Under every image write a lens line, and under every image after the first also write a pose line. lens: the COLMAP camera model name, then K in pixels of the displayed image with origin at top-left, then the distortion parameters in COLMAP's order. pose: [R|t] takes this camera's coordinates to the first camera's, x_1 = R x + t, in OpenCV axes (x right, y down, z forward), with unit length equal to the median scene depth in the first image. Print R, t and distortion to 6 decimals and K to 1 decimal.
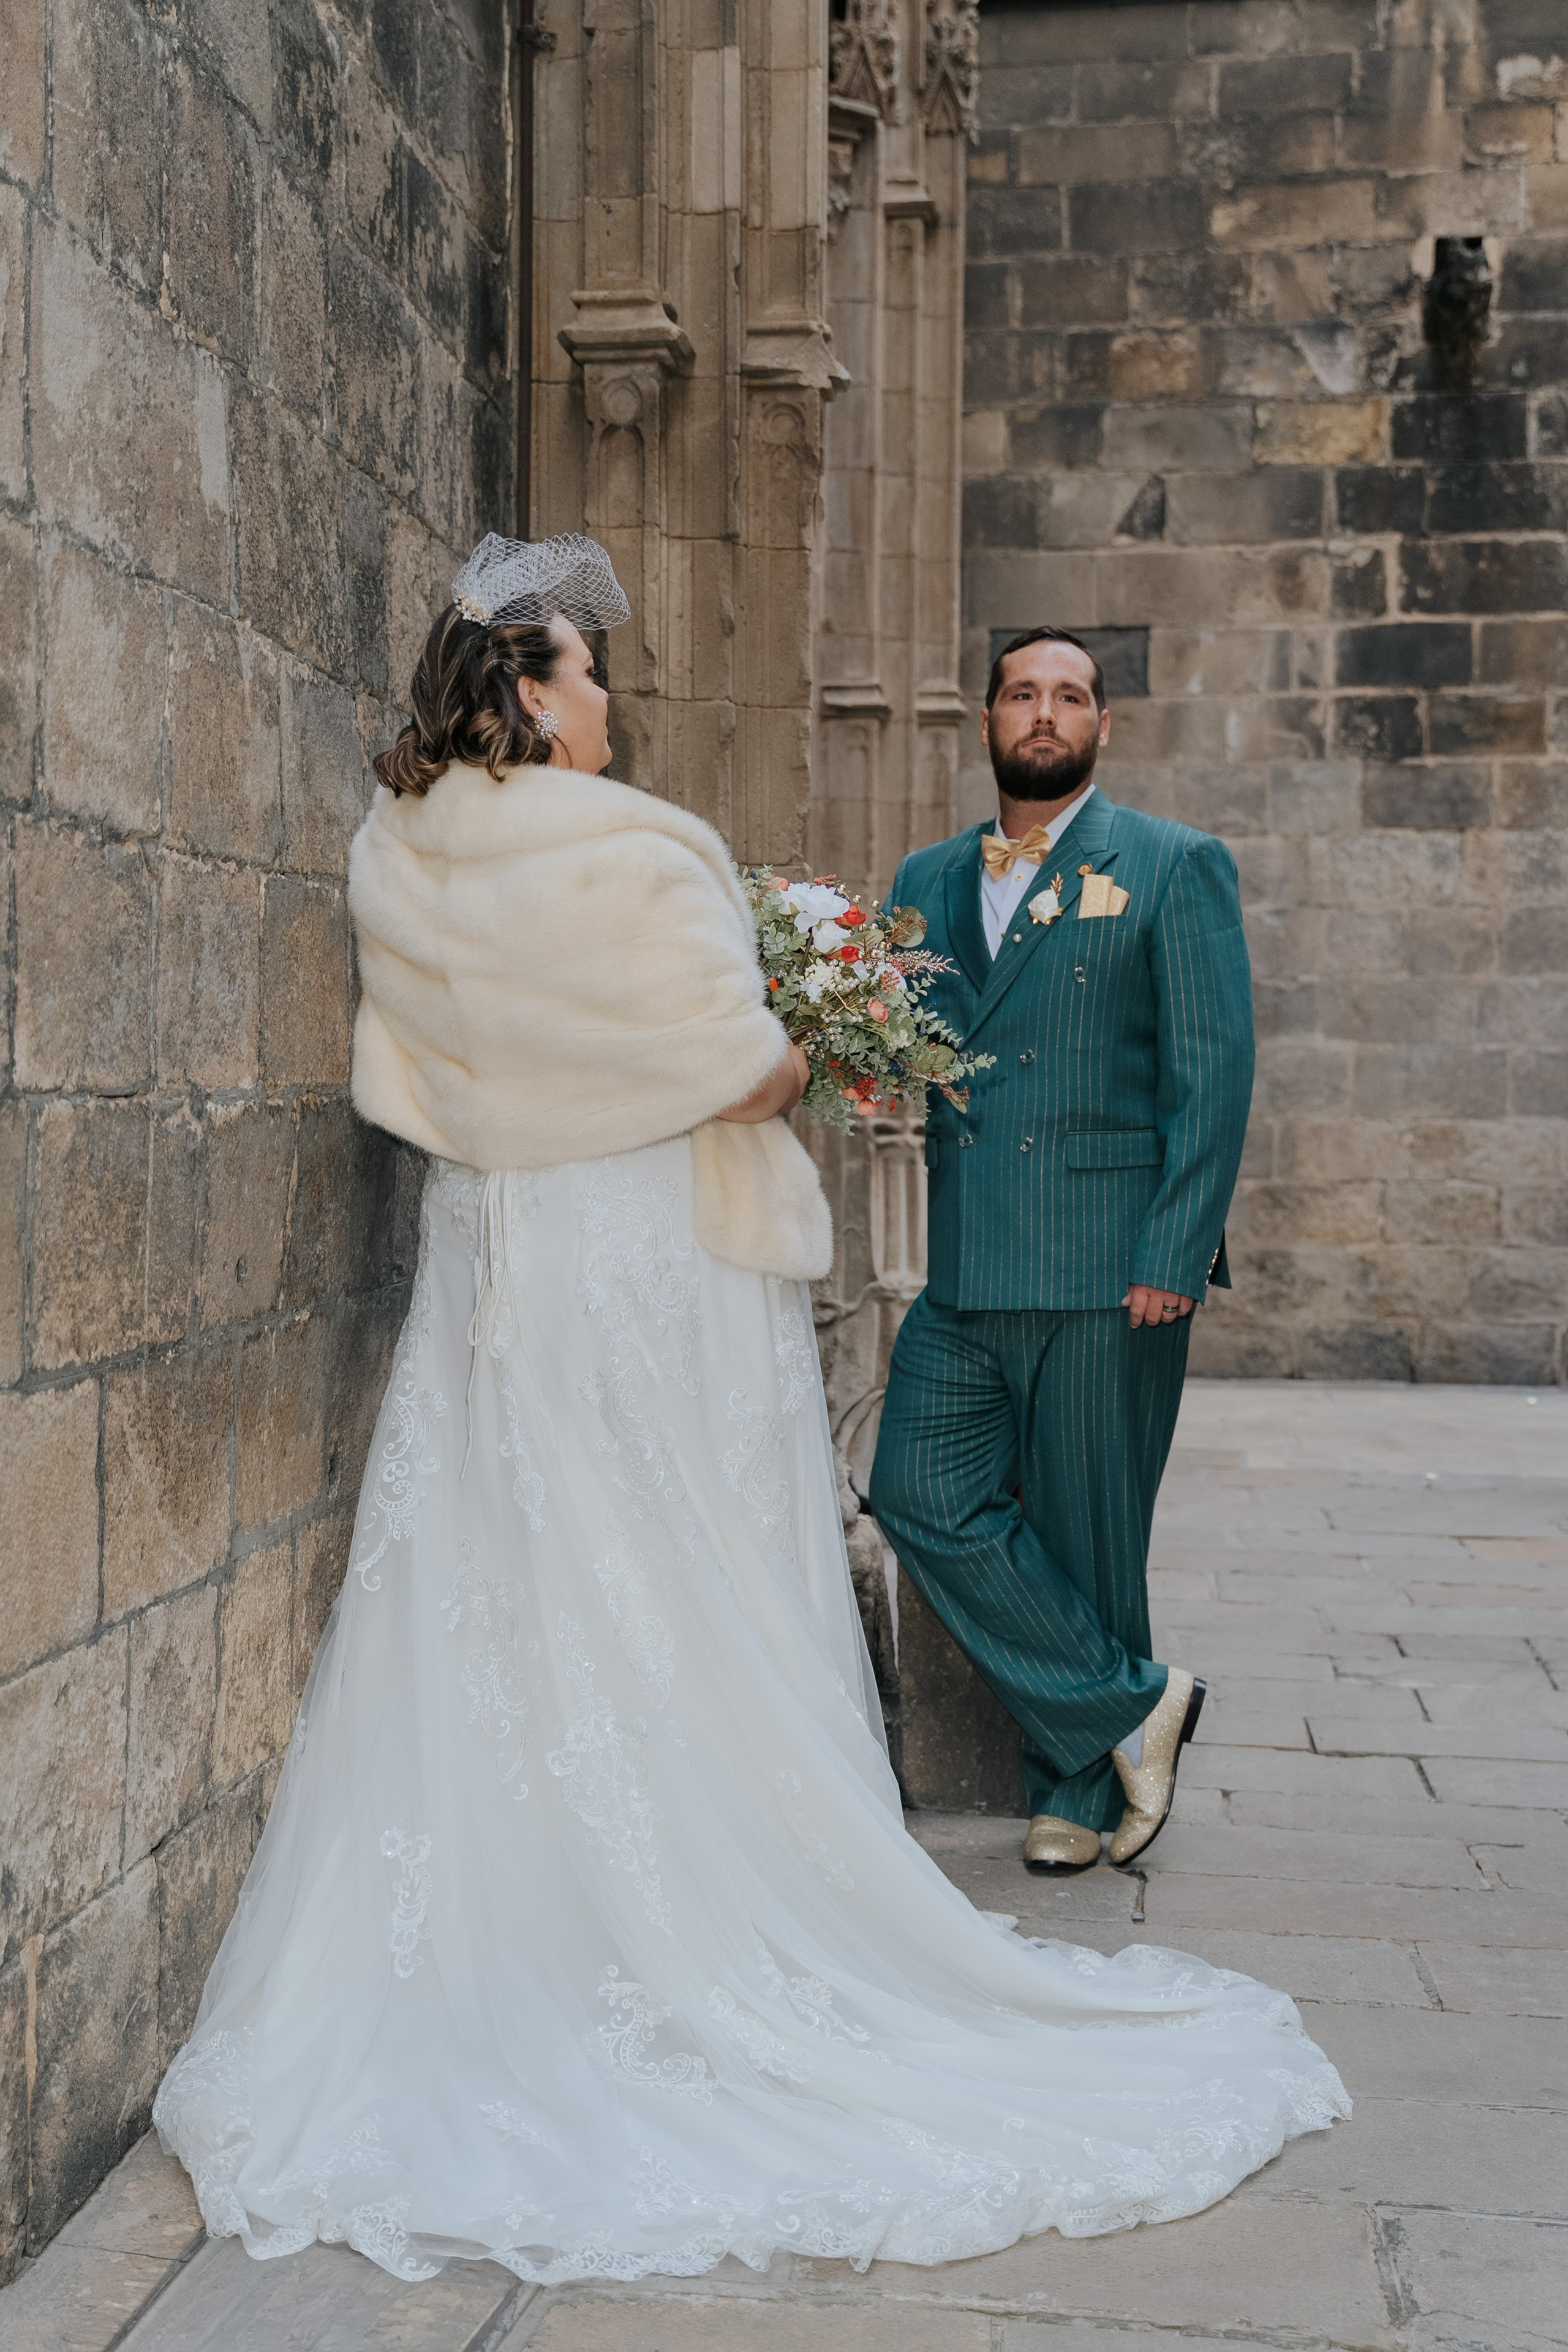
lens RADIAL K [[3726.3, 0, 784.0], [0, 3726.3, 1176.0], [0, 0, 1]] dist [0.004137, 0.290242]
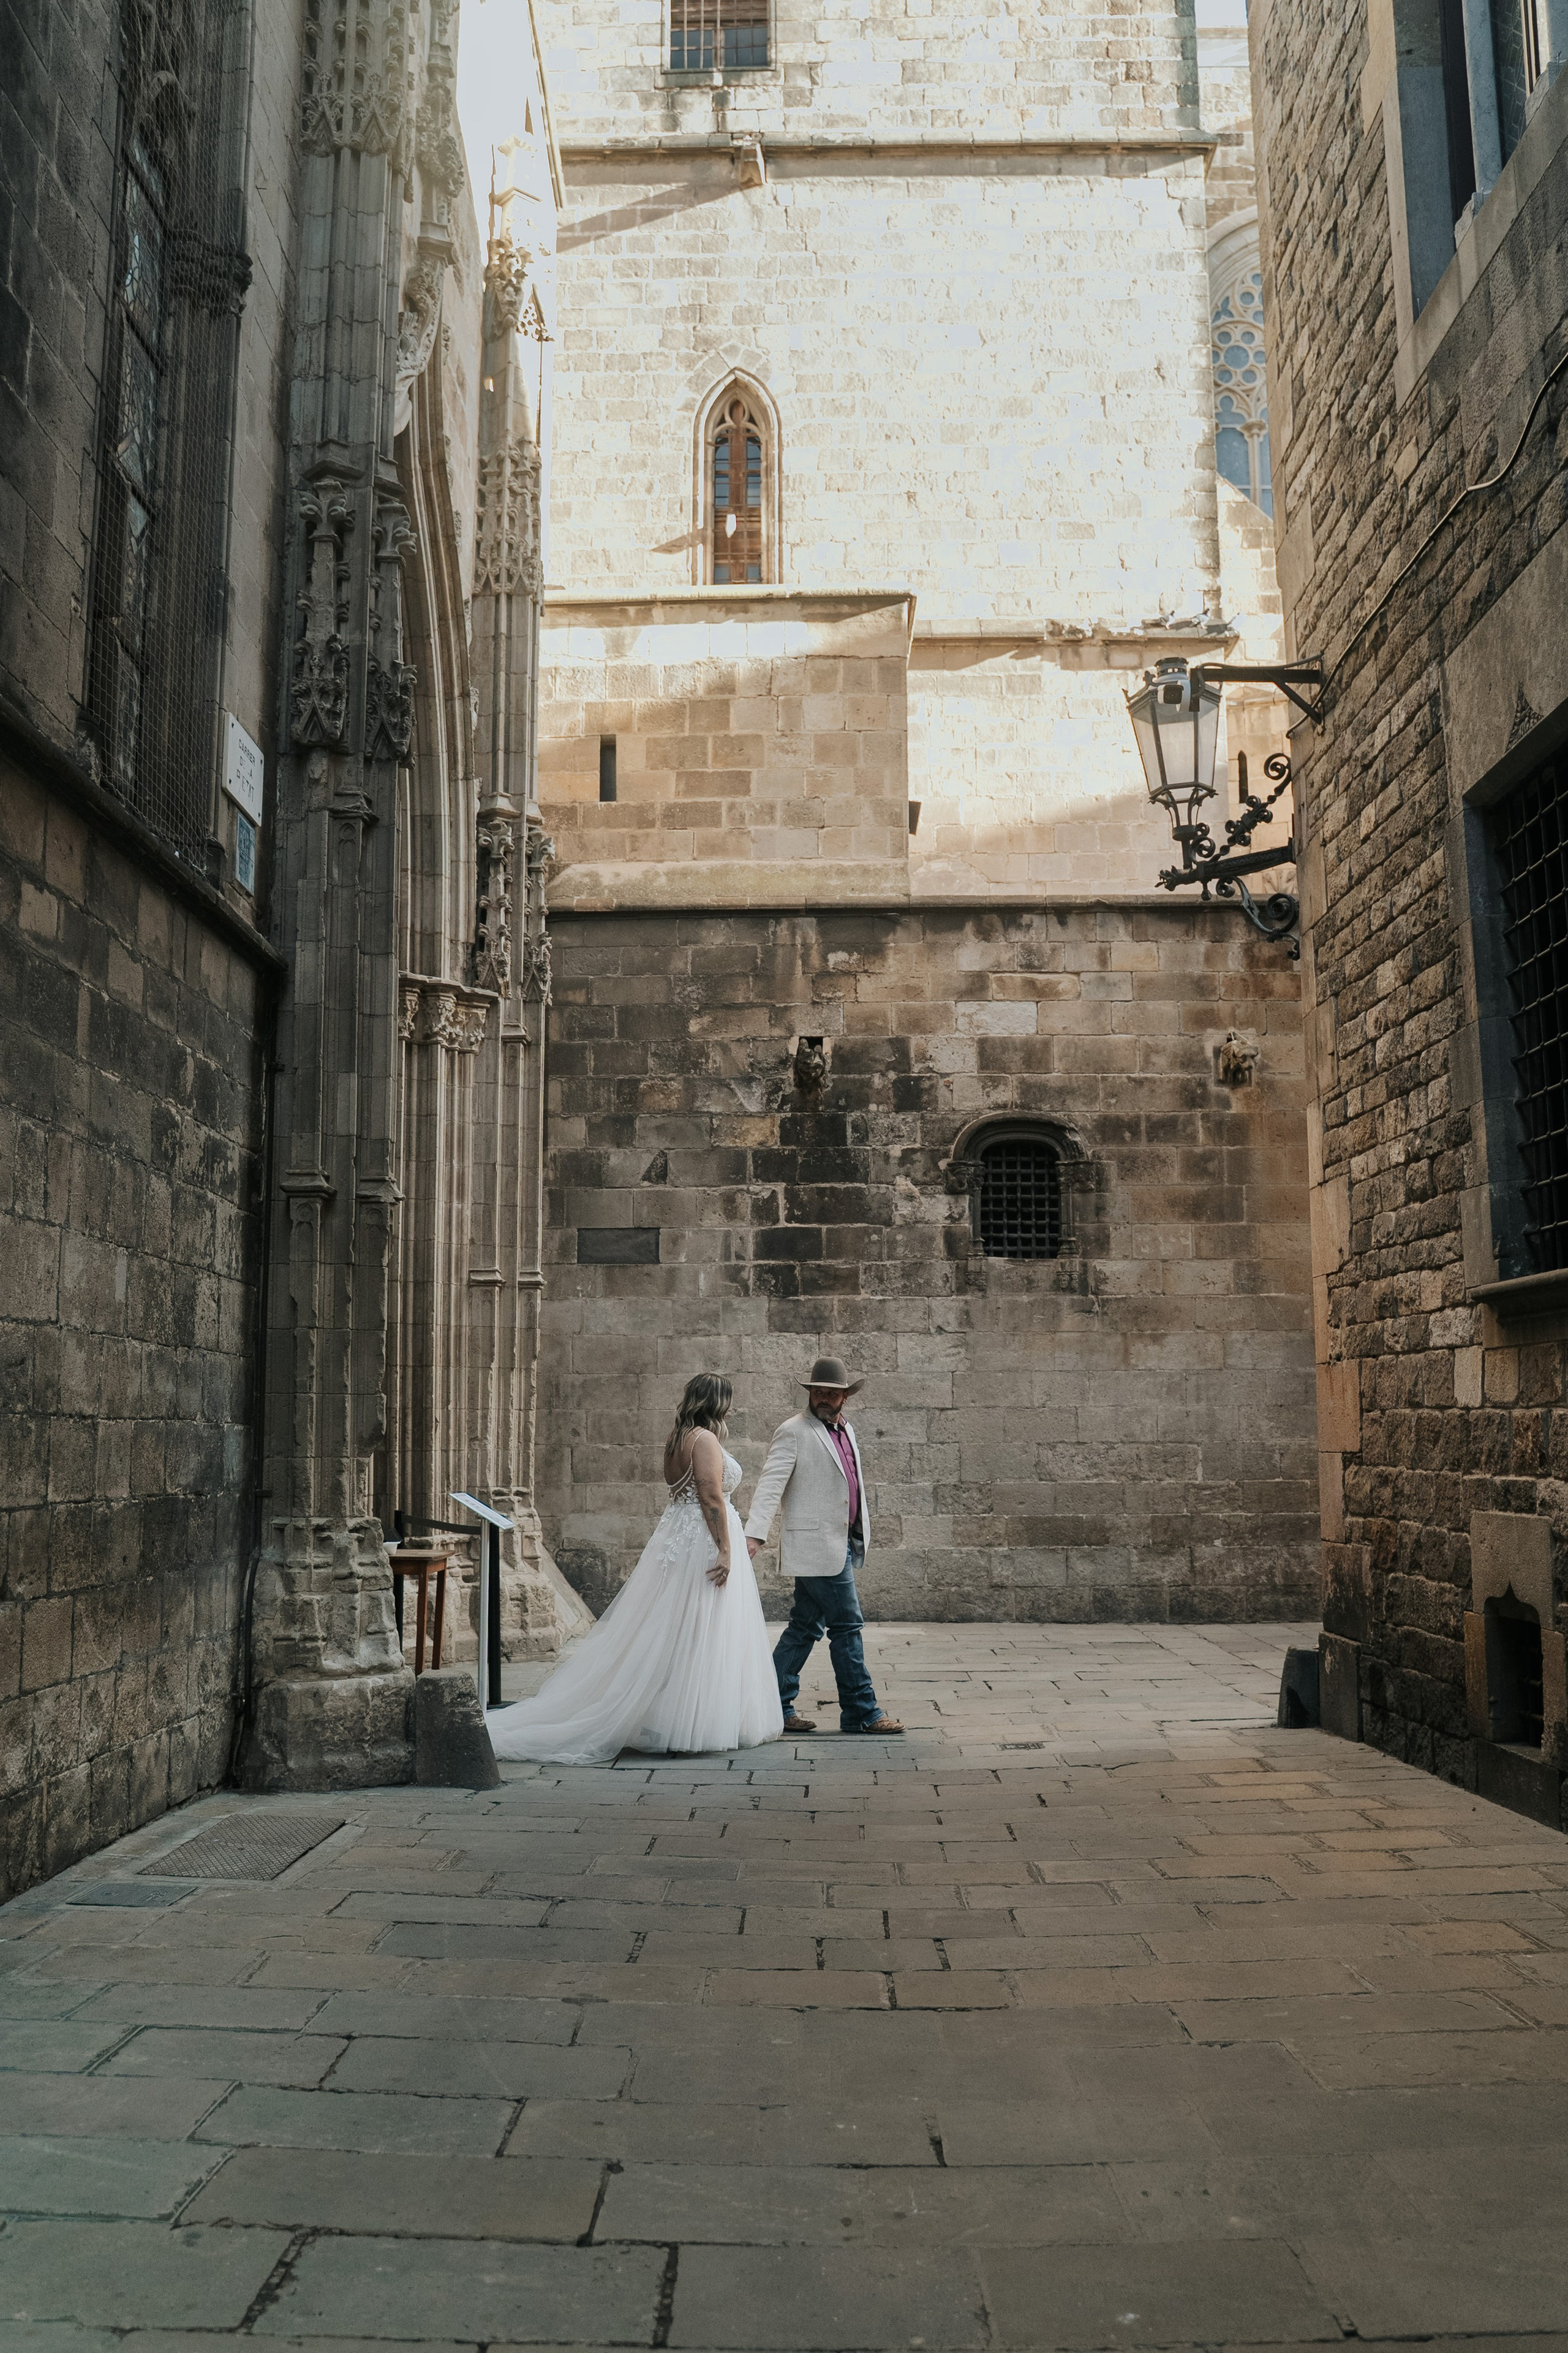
lens RADIAL K [[2181.6, 0, 784.0], [0, 2181.6, 1176.5], [0, 0, 1]] dist [-0.083504, 0.010254]
pose [[0.992765, 0.007320, 0.119847, 0.026977], [0.010959, 0.988450, -0.151151, -0.001749], [-0.119569, 0.151371, 0.981219, -0.127576]]
